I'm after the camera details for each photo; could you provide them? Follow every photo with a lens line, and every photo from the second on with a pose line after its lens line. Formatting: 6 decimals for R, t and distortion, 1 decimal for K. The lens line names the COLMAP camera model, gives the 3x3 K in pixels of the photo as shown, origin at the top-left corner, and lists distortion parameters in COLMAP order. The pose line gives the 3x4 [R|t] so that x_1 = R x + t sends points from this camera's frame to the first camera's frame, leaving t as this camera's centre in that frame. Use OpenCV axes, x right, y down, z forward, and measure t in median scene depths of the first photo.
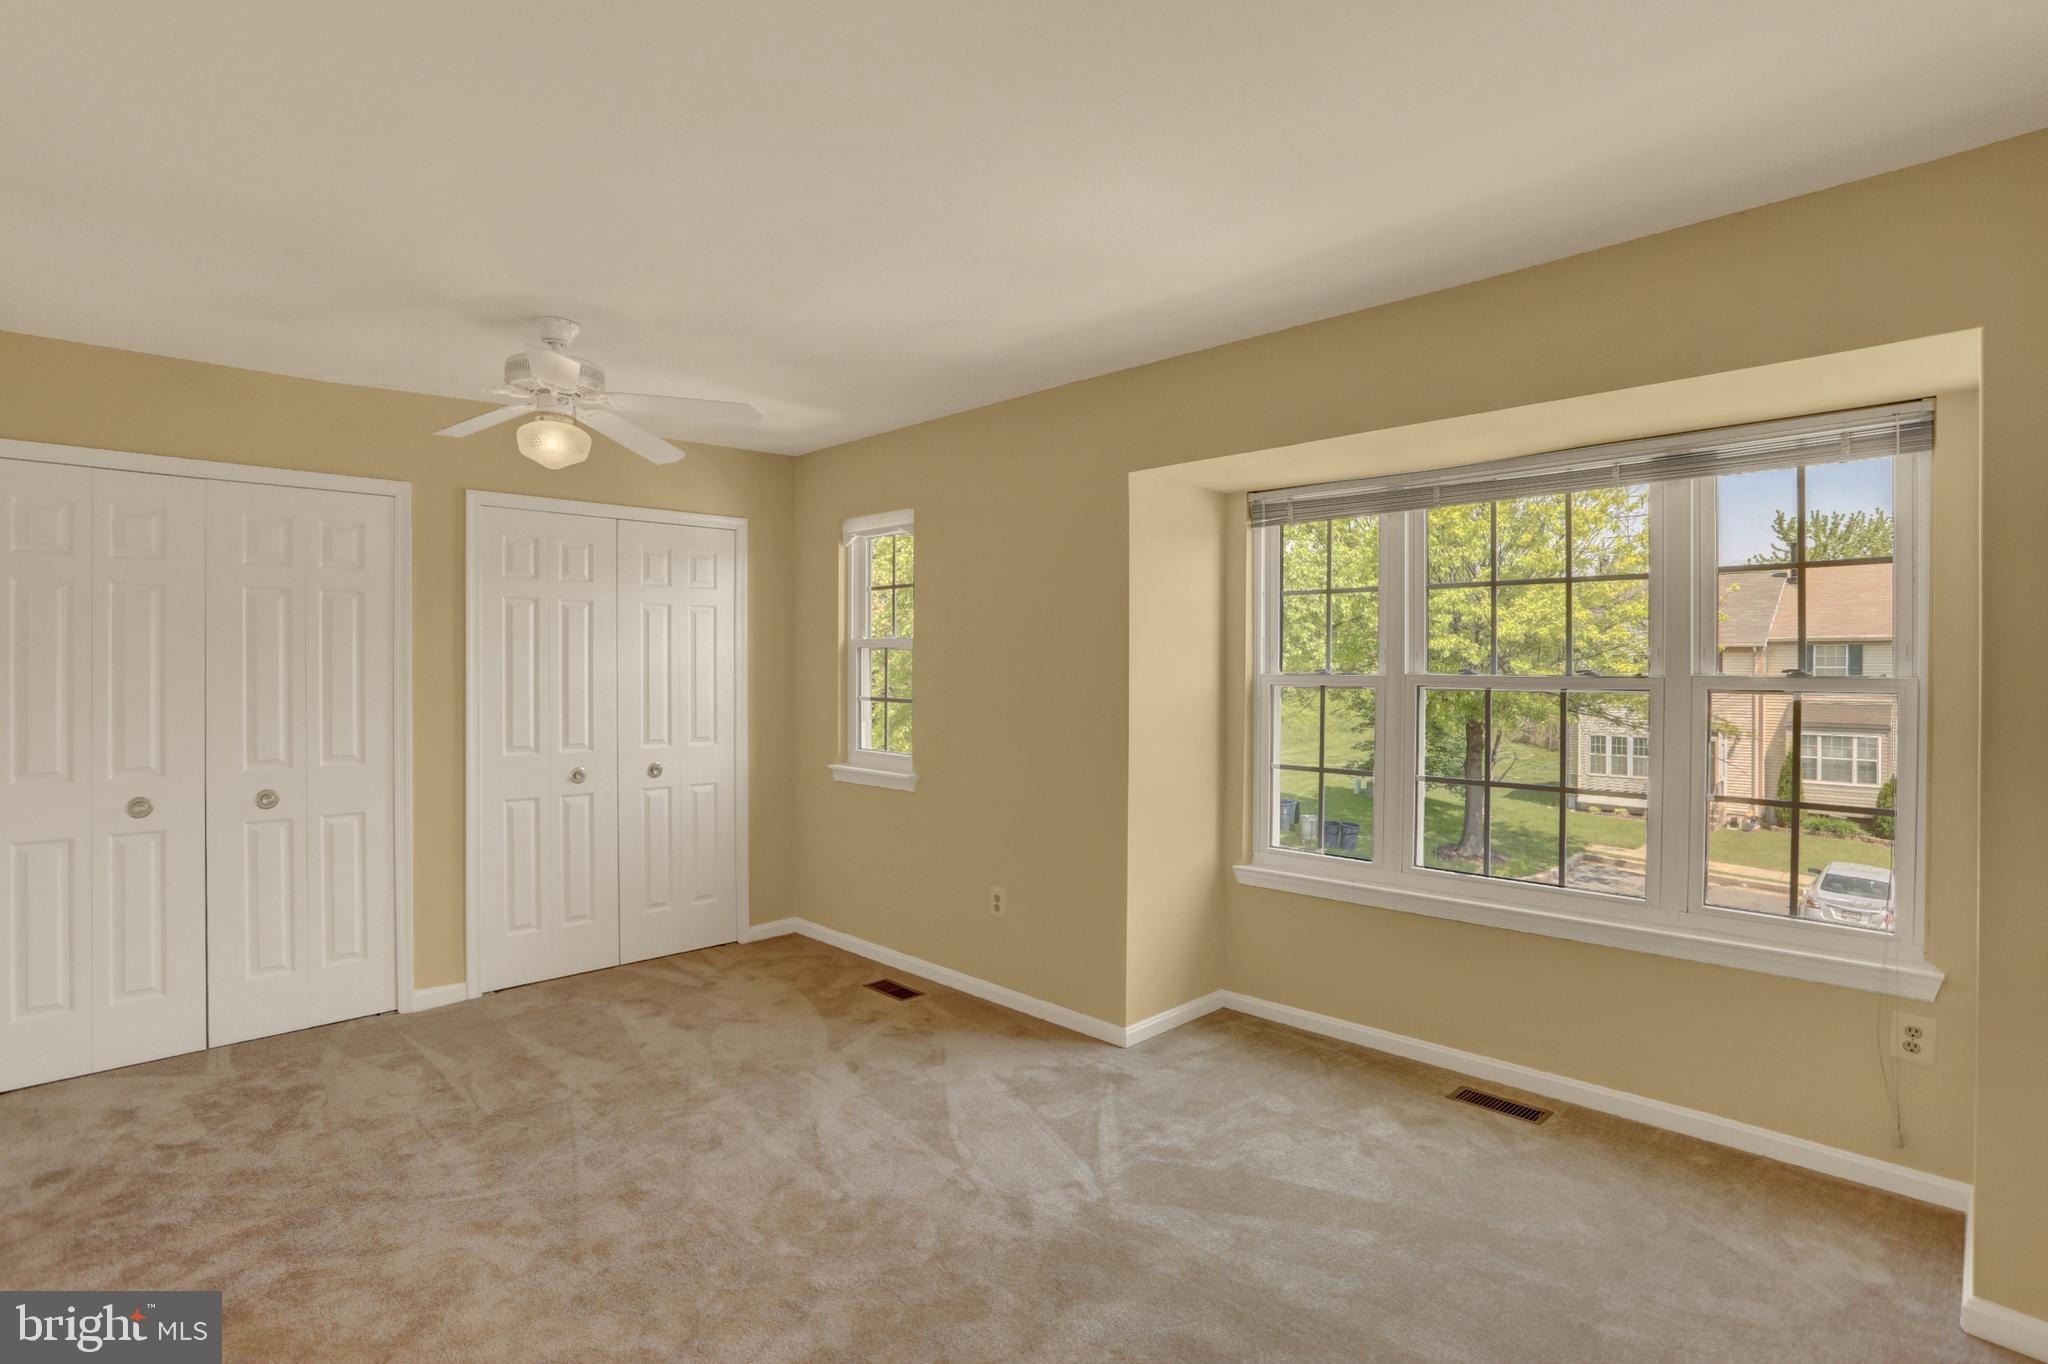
lens RADIAL K [[1008.4, 0, 1020.8], [0, 1008.4, 671.1], [0, 0, 1]] dist [-0.043025, 0.013077]
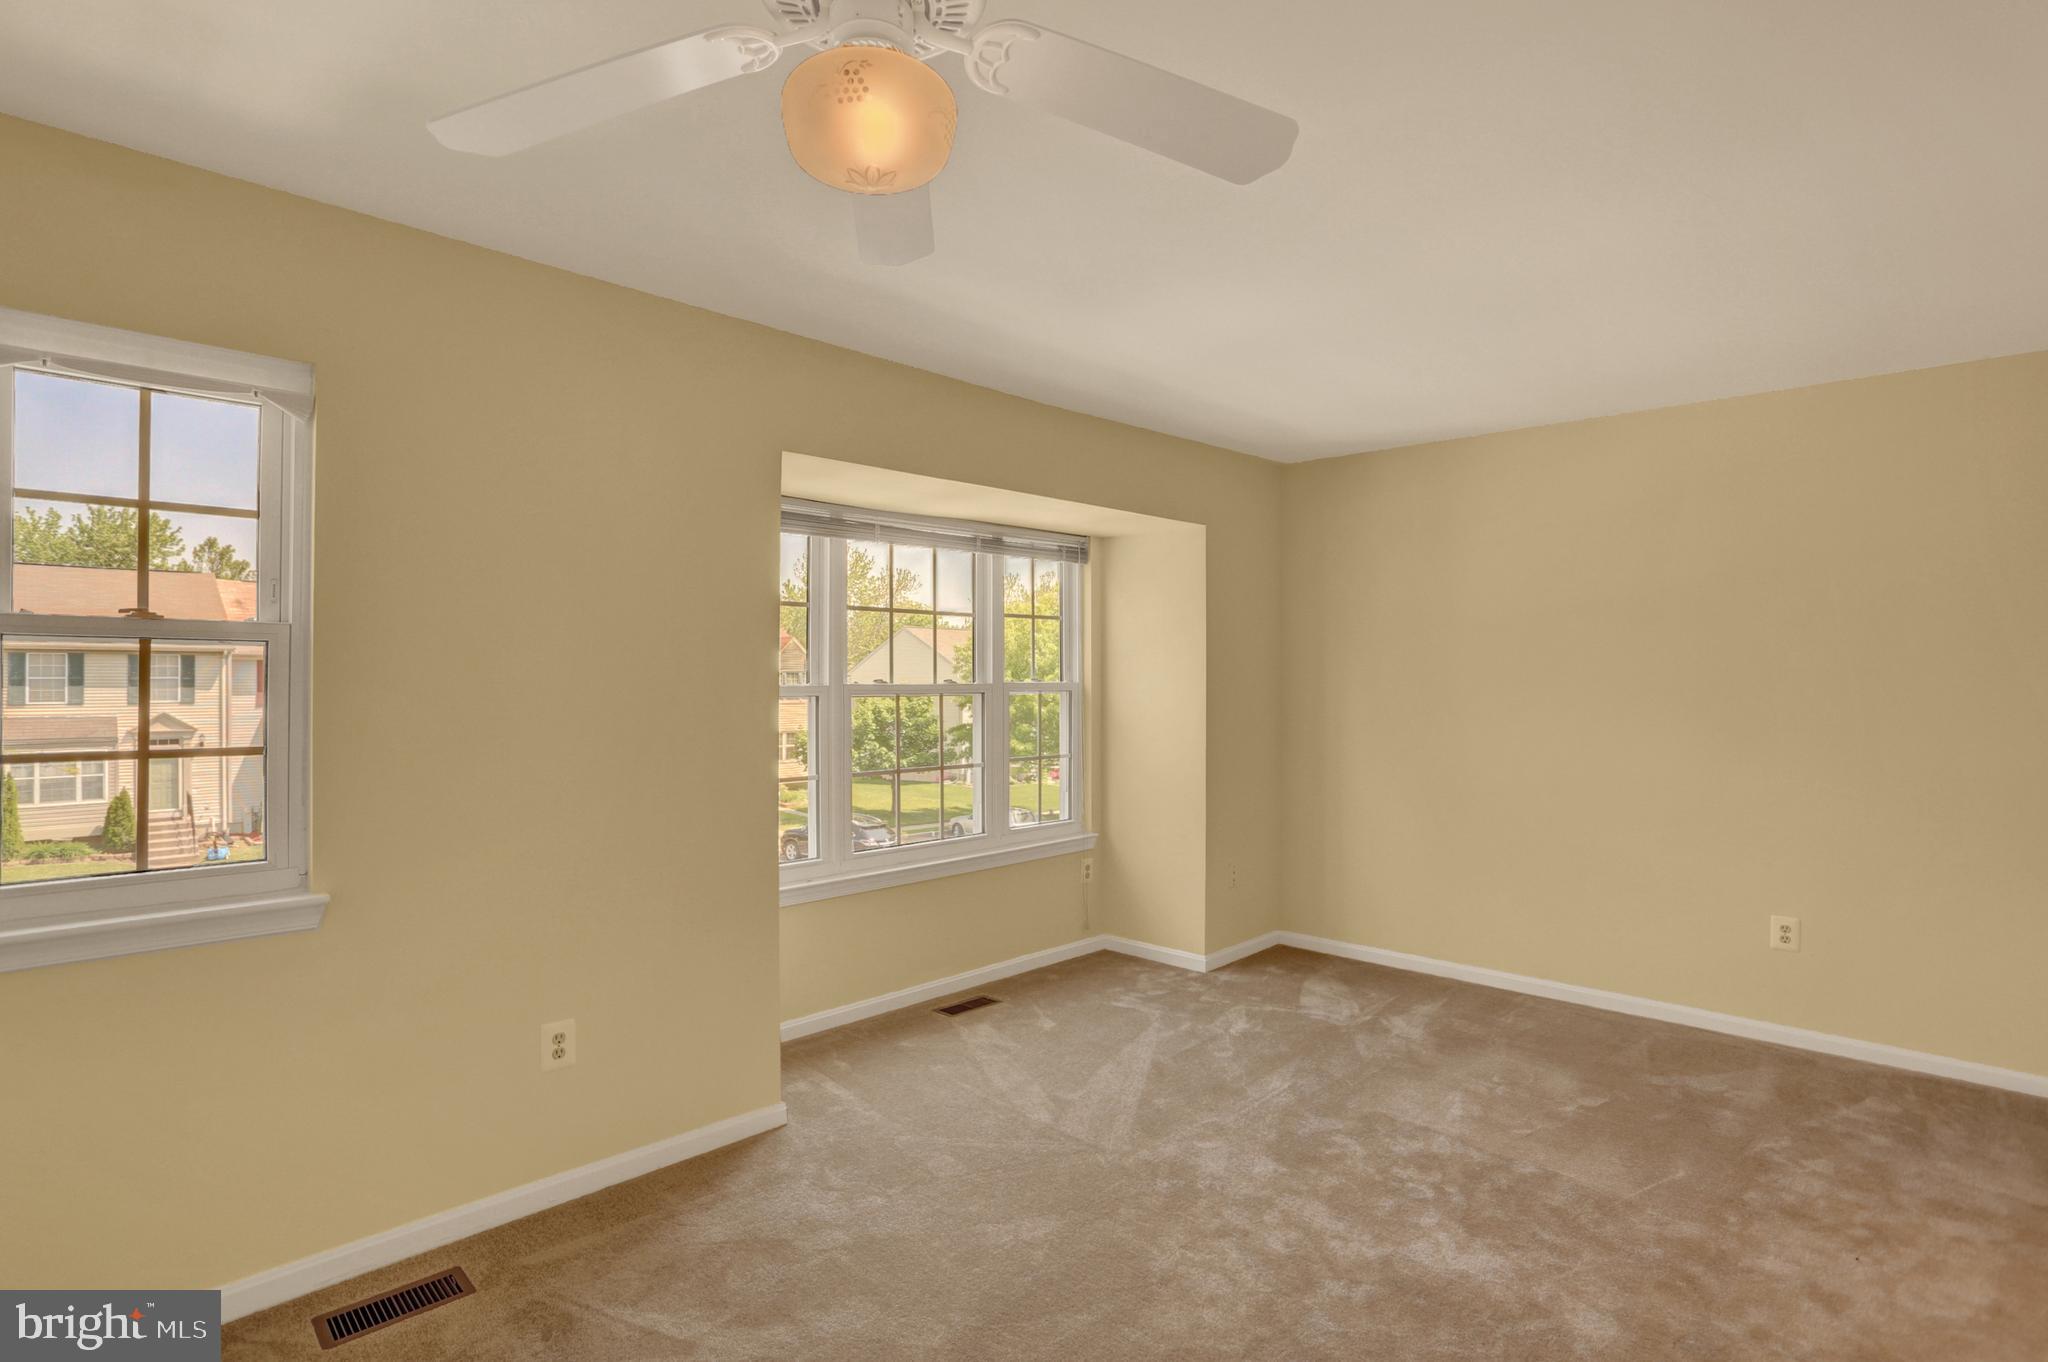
lens RADIAL K [[1008.4, 0, 1023.5], [0, 1008.4, 677.7], [0, 0, 1]] dist [-0.043025, 0.013077]
pose [[-0.006706, -0.000536, 0.999977, -0.715565], [0.004565, 0.999989, 0.000567, -0.002522], [-0.999967, 0.004569, -0.006704, 0.772033]]
